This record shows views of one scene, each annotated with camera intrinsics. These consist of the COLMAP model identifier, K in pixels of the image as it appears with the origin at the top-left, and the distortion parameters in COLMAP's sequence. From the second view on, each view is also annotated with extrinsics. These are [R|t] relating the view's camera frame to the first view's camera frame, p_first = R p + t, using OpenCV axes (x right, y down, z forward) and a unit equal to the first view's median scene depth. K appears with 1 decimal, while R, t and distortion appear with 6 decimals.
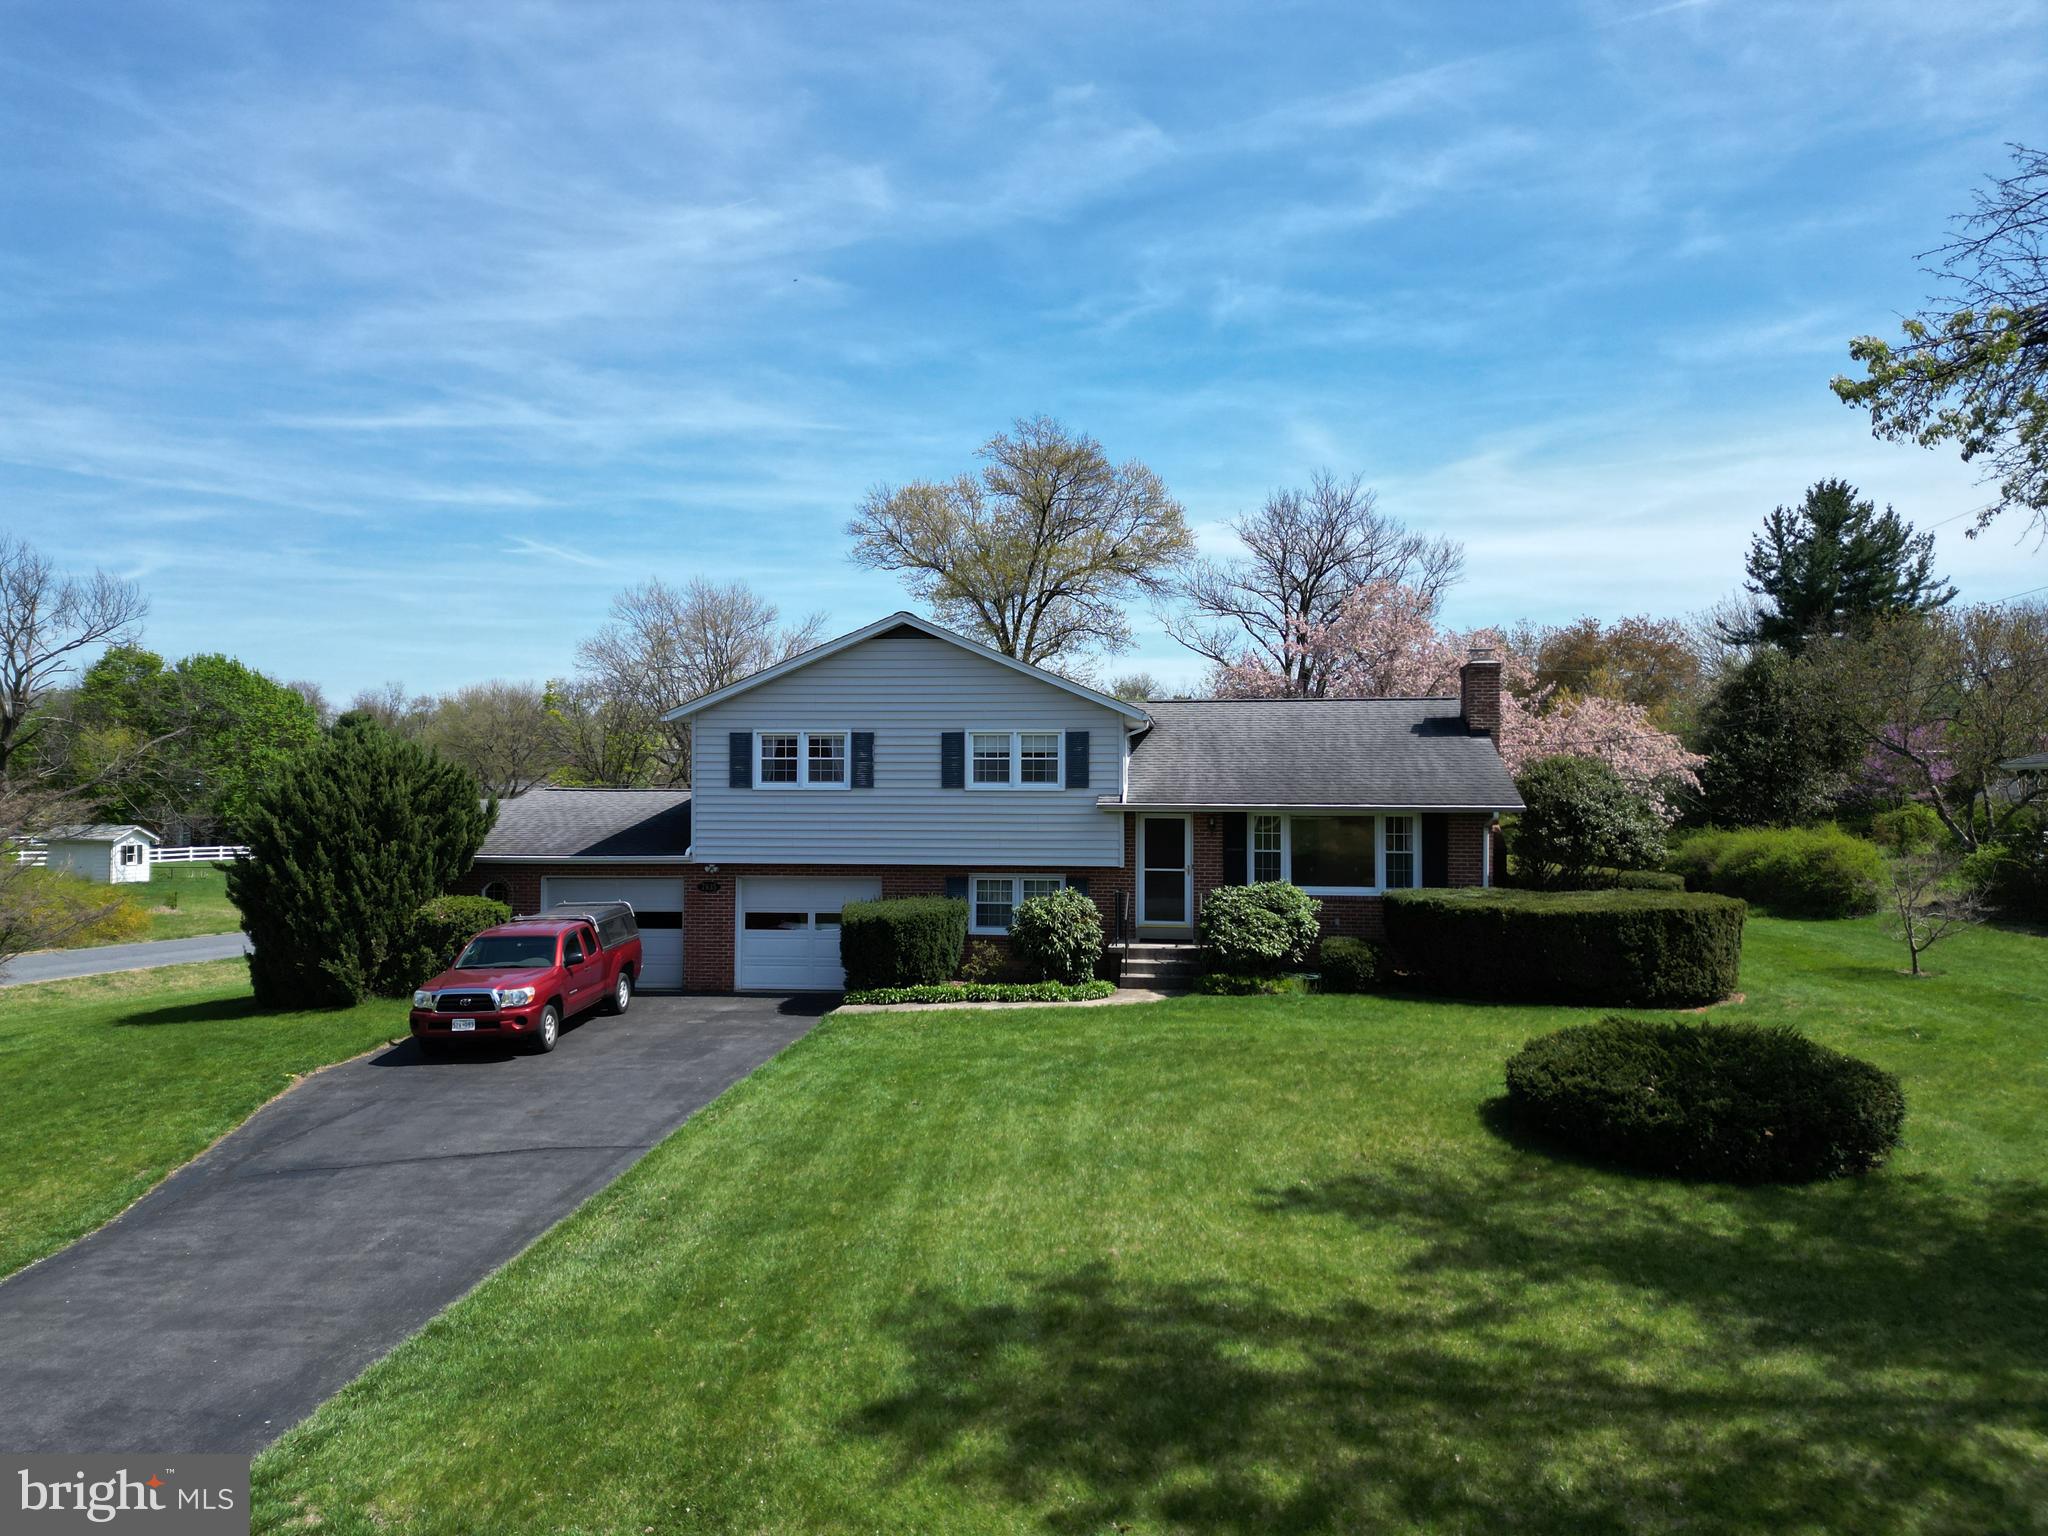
lens RADIAL K [[1407.4, 0, 1013.4], [0, 1407.4, 772.1], [0, 0, 1]] dist [0.055935, -0.022462]
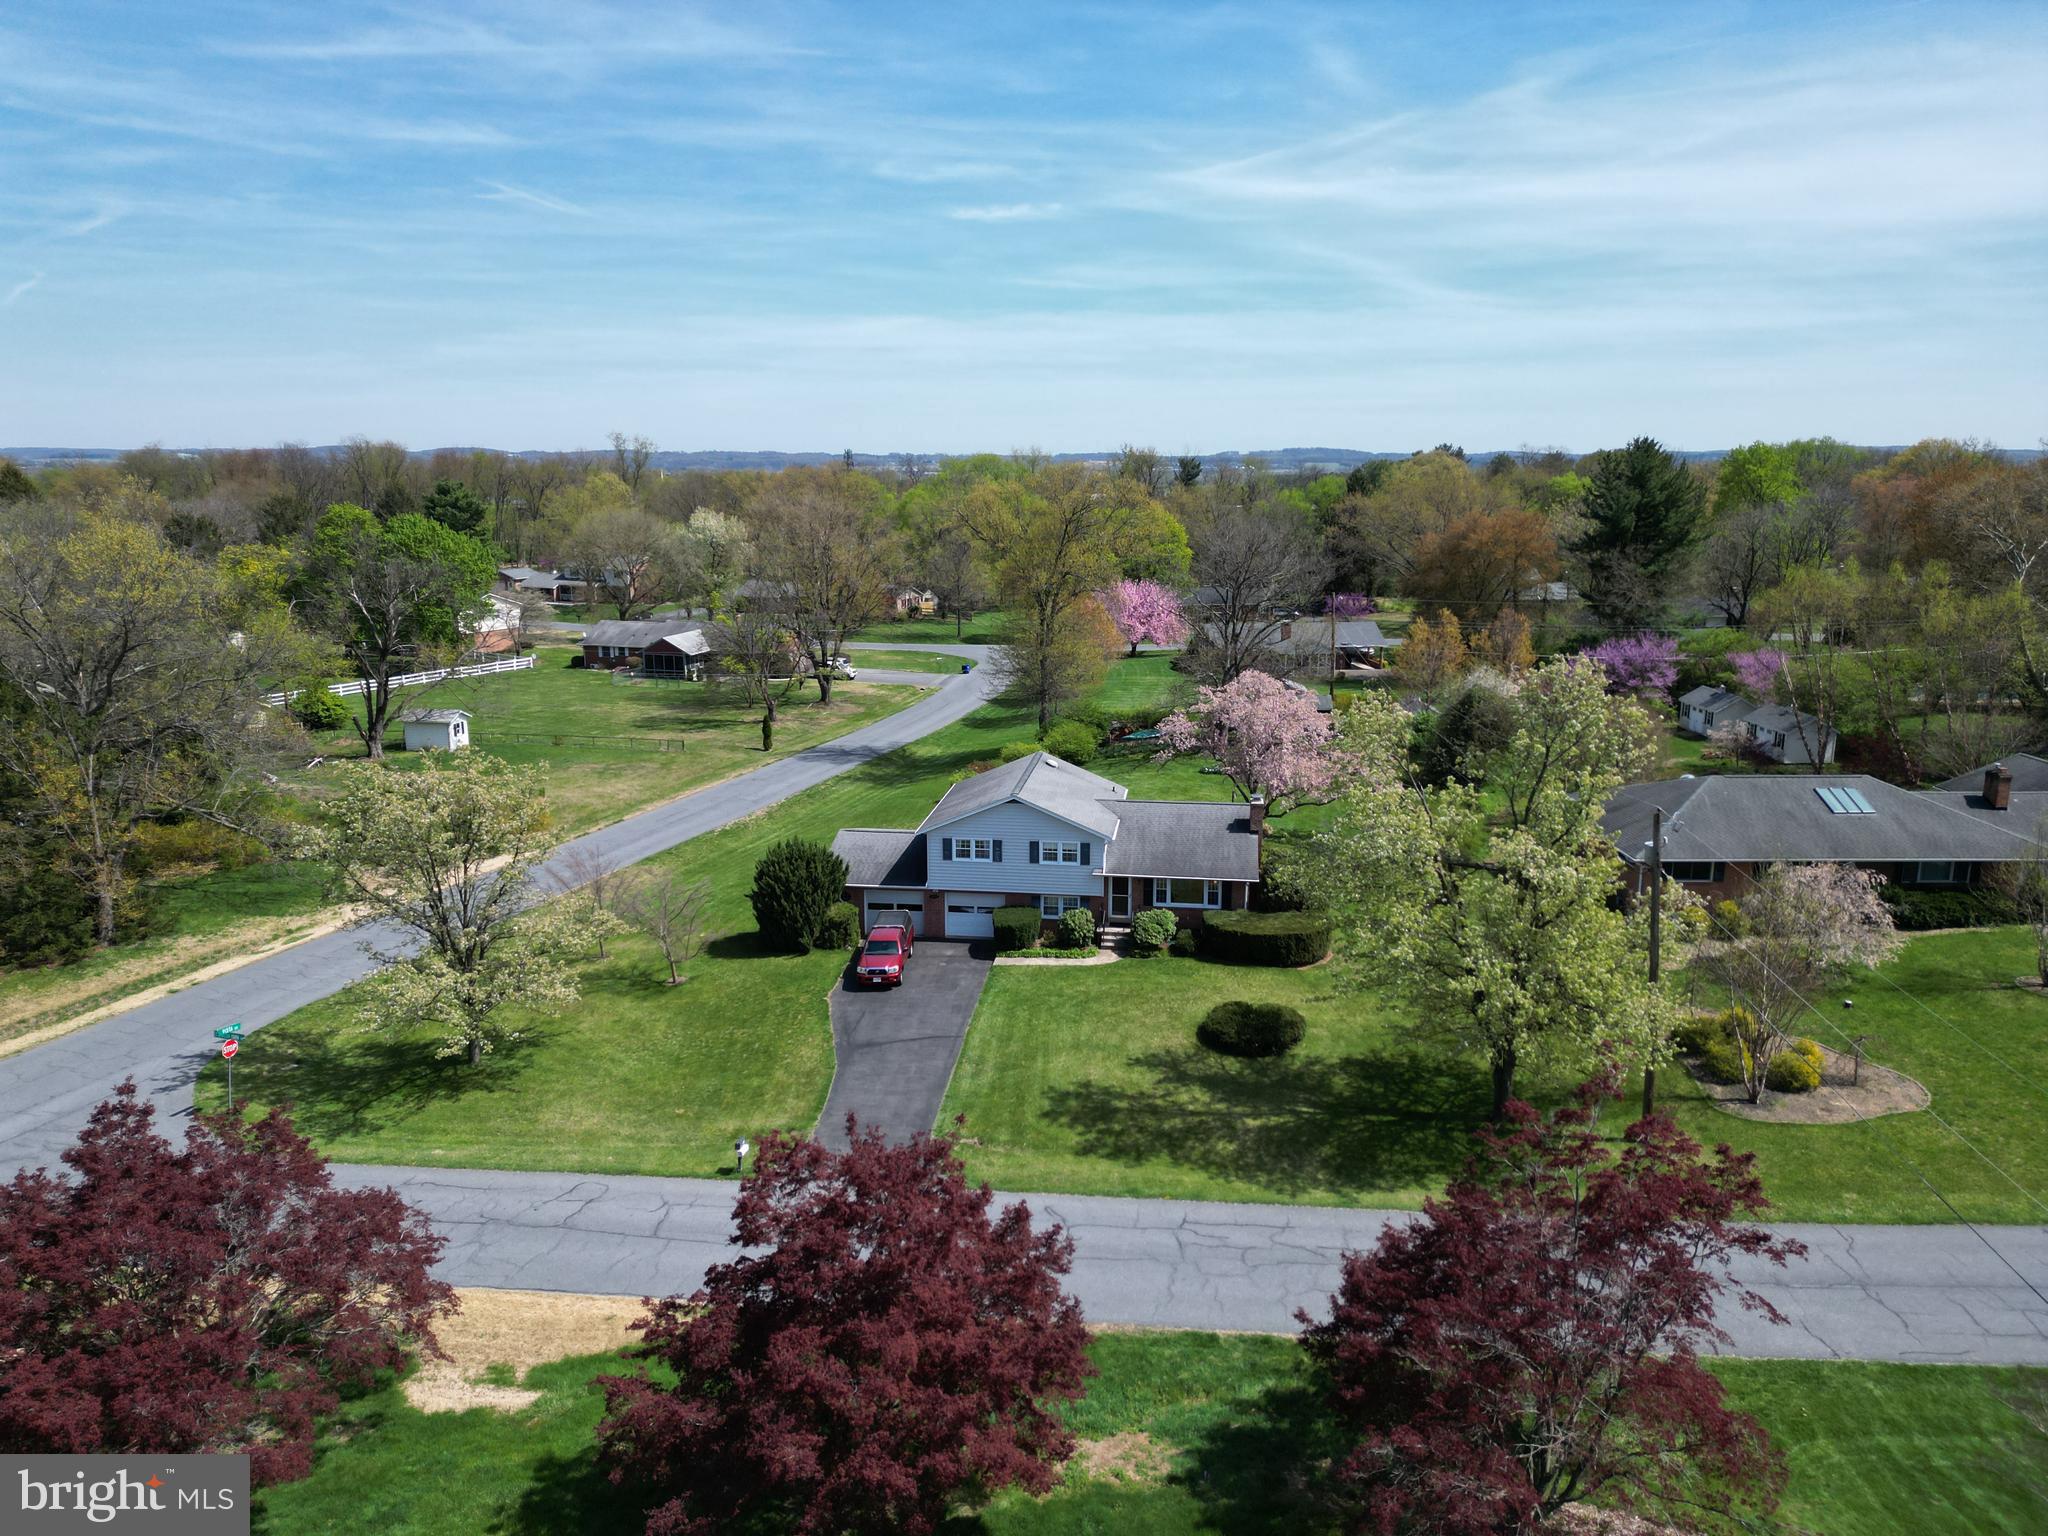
lens RADIAL K [[1407.4, 0, 1025.7], [0, 1407.4, 768.9], [0, 0, 1]] dist [0.055935, -0.022462]
pose [[0.999970, 0.000223, 0.007798, -0.077651], [-0.002036, 0.972385, 0.233372, -0.726641], [-0.007531, -0.233381, 0.972356, -1.364705]]
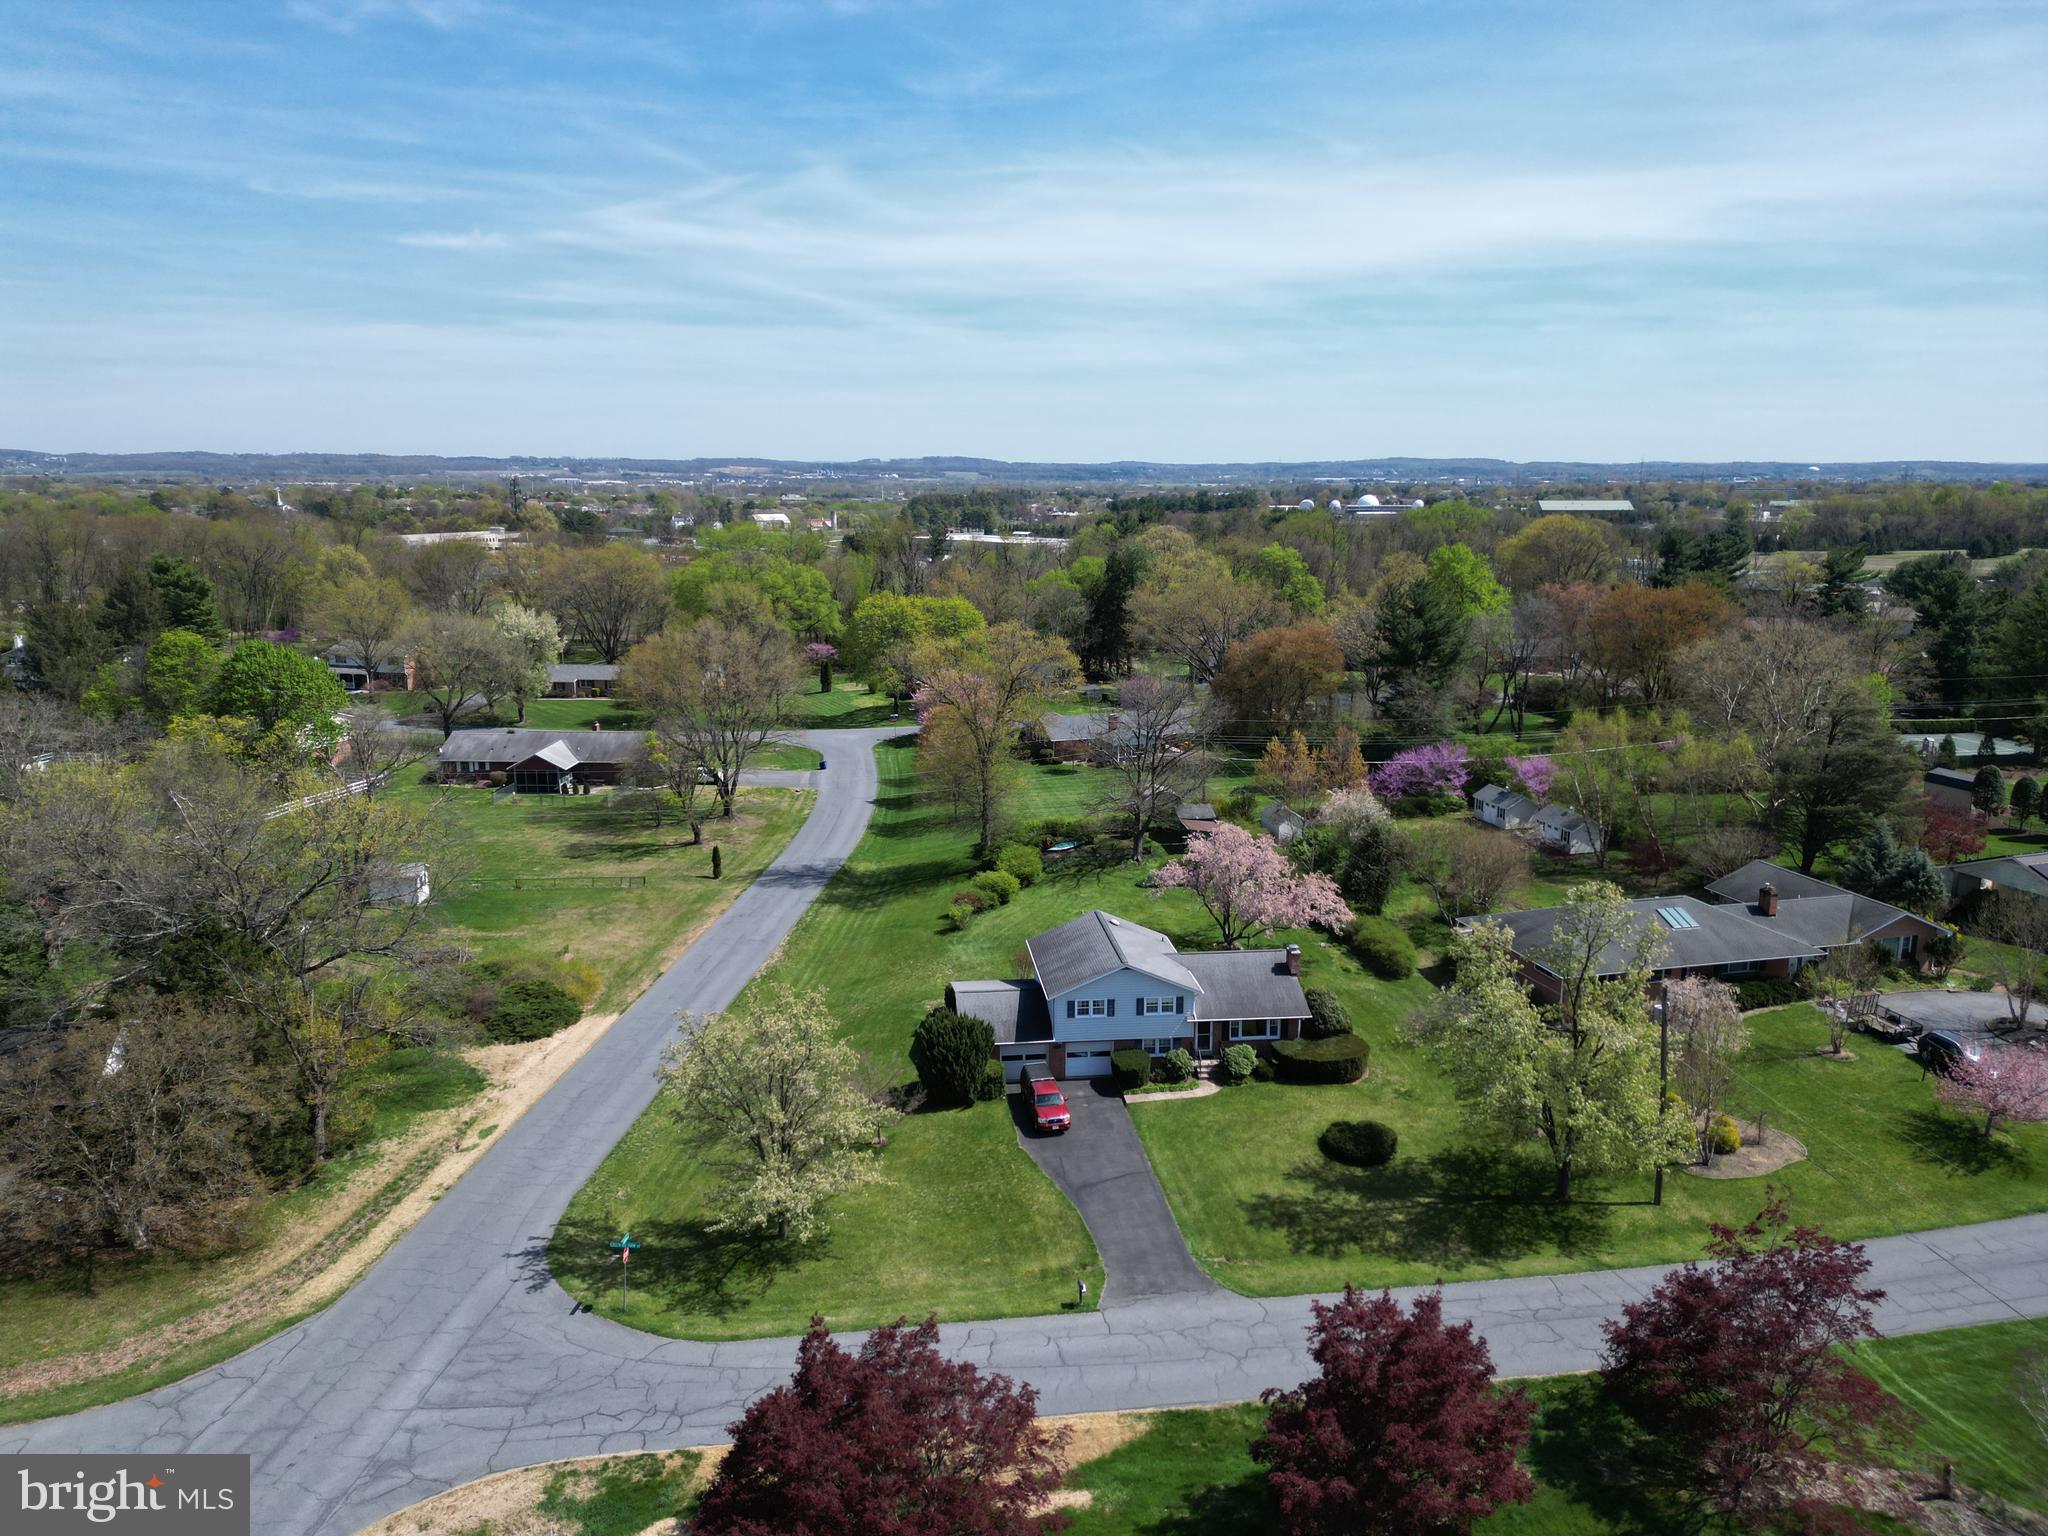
lens RADIAL K [[1407.4, 0, 1035.3], [0, 1407.4, 763.1], [0, 0, 1]] dist [0.055935, -0.022462]
pose [[0.968000, -0.045404, 0.246808, -1.018755], [-0.010441, 0.975358, 0.220382, -1.226741], [-0.250732, -0.215907, 0.943673, -1.785921]]
